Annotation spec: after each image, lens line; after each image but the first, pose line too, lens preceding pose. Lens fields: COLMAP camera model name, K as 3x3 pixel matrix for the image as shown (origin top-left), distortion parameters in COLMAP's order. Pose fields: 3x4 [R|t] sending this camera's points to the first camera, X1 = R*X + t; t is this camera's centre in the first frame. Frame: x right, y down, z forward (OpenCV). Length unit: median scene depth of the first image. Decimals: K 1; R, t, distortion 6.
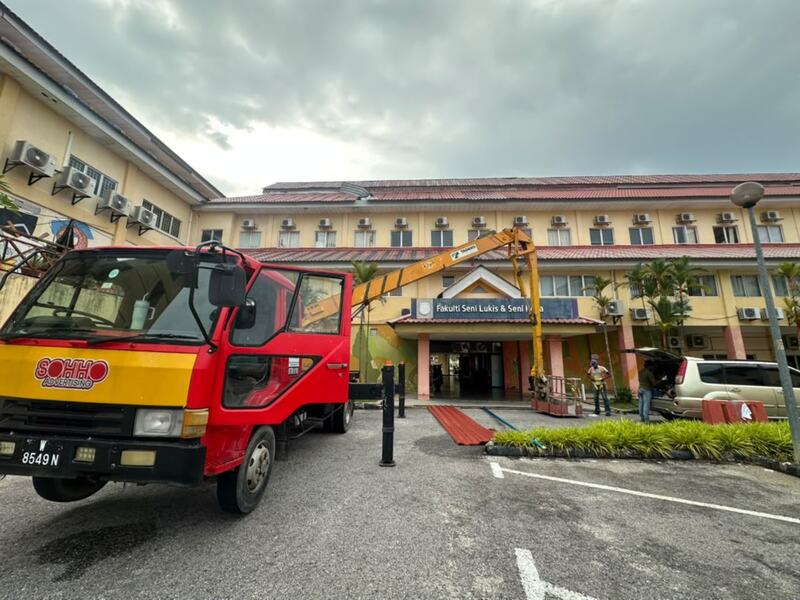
lens RADIAL K [[320.6, 0, 400.0], [0, 320.6, 300.0], [0, 0, 1]] dist [0.000597, -0.000169]
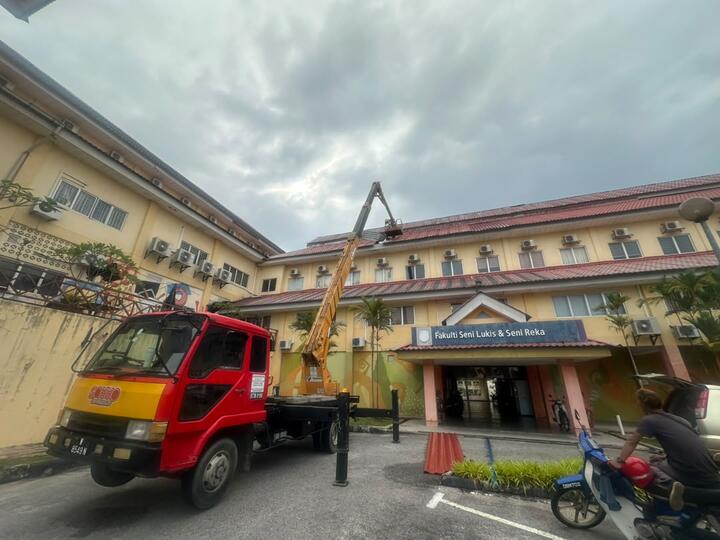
lens RADIAL K [[288.5, 0, 360.0], [0, 288.5, 270.0], [0, 0, 1]] dist [0.000597, -0.000169]
pose [[0.958981, -0.098731, -0.265723, 0.130873], [0.046515, 0.979487, -0.196066, -0.010176], [0.279630, 0.175663, 0.943901, -0.029341]]
